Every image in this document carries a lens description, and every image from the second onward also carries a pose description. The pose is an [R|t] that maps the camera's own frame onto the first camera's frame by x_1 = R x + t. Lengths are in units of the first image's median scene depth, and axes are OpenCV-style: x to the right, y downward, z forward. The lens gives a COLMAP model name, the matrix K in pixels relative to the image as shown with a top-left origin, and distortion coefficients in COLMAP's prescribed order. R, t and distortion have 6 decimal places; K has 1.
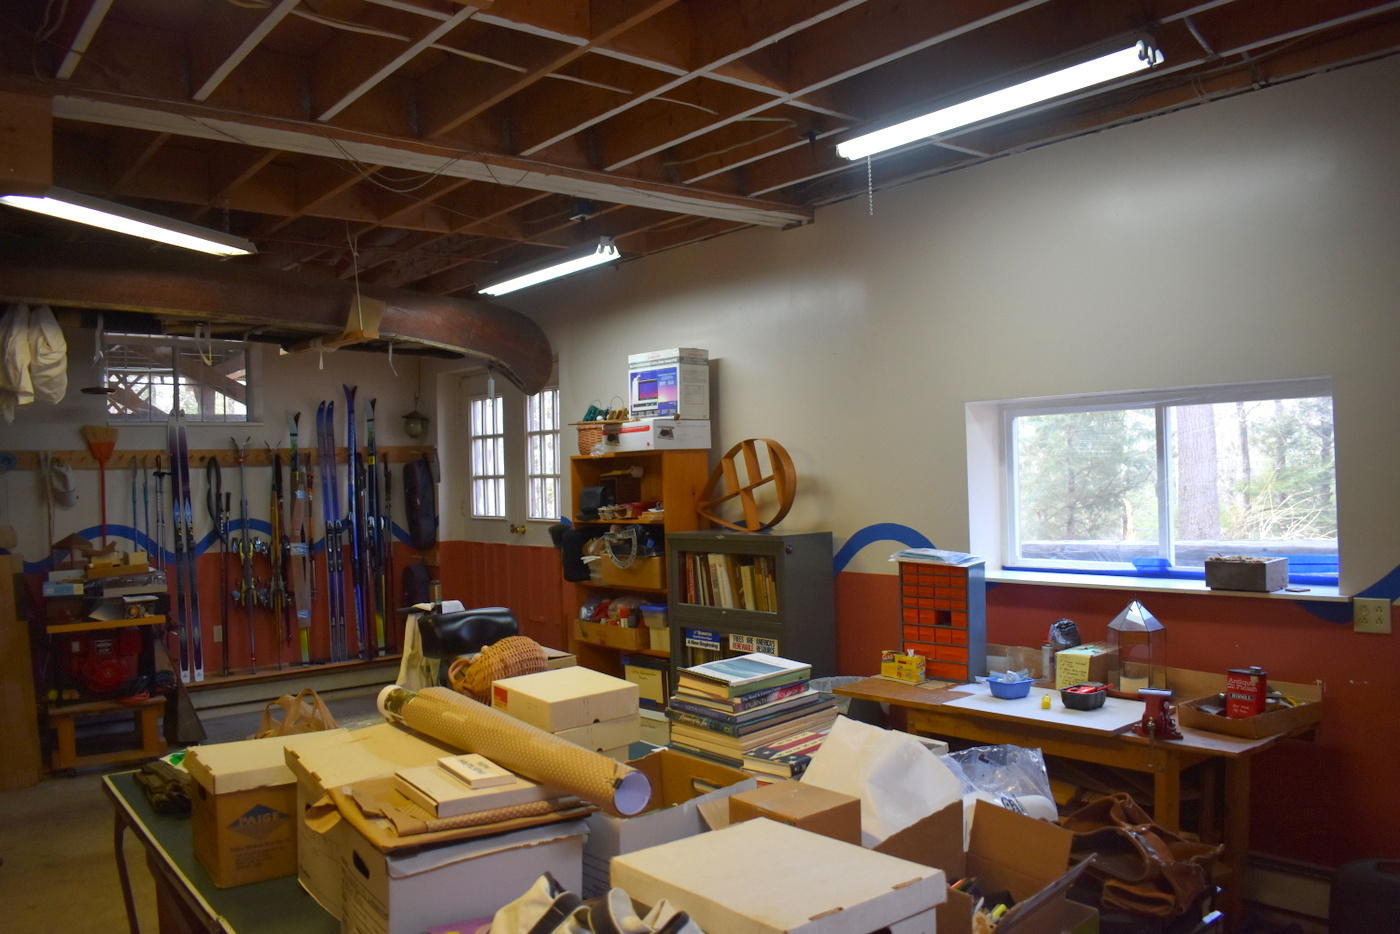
lens RADIAL K [[1114.1, 0, 691.4], [0, 1114.1, 466.3], [0, 0, 1]] dist [-0.047282, 0.013343]
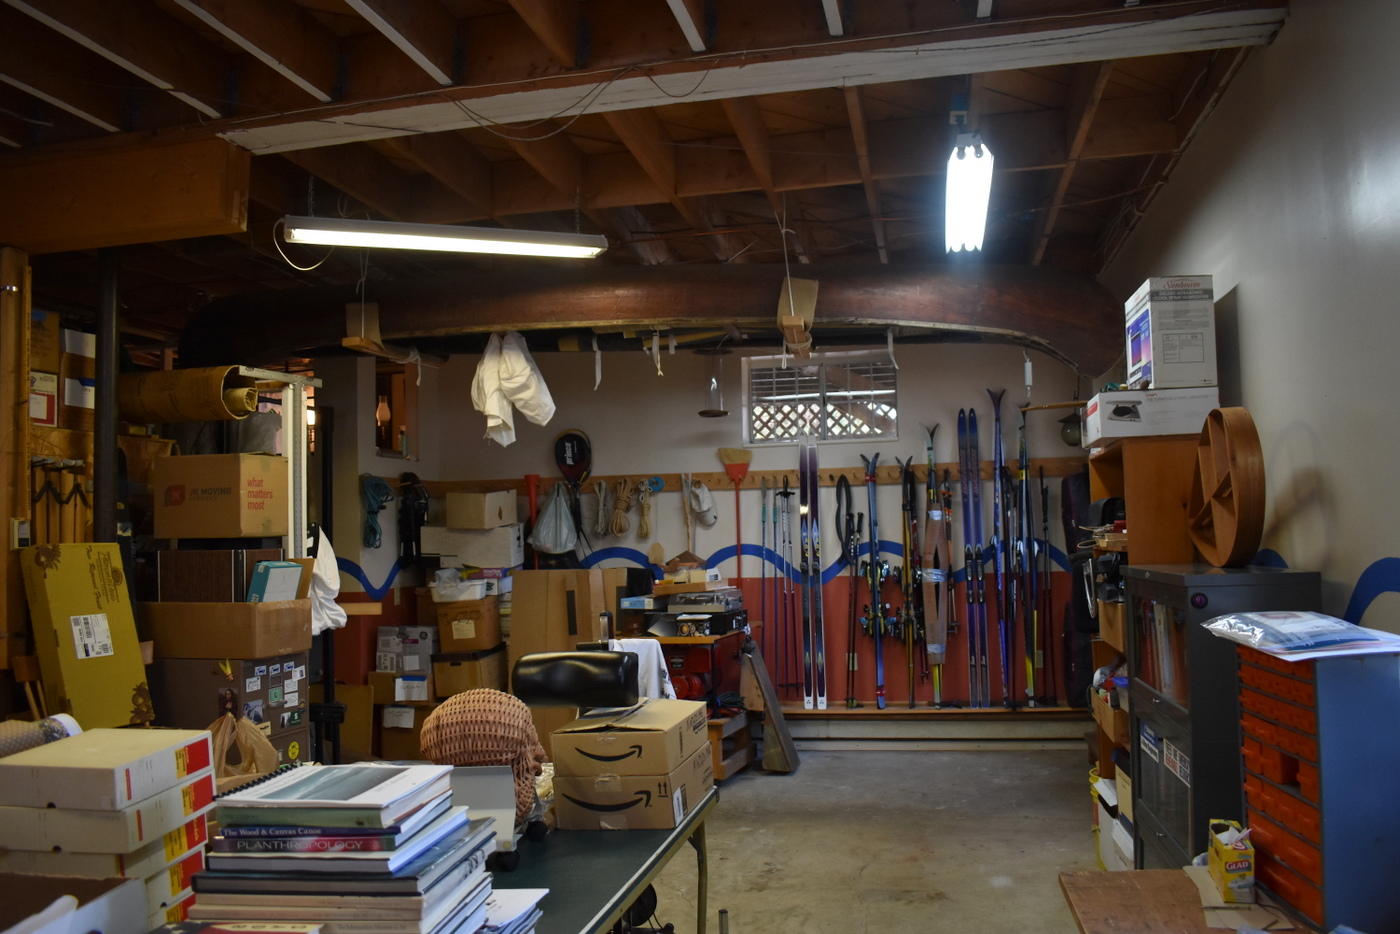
lens RADIAL K [[1114.1, 0, 702.8], [0, 1114.1, 471.3], [0, 0, 1]] dist [-0.047282, 0.013343]
pose [[0.642818, -0.033170, -0.765300, 0.226277], [0.015496, 0.999421, -0.030302, 0.015095], [0.765862, 0.007619, 0.642960, 0.287425]]
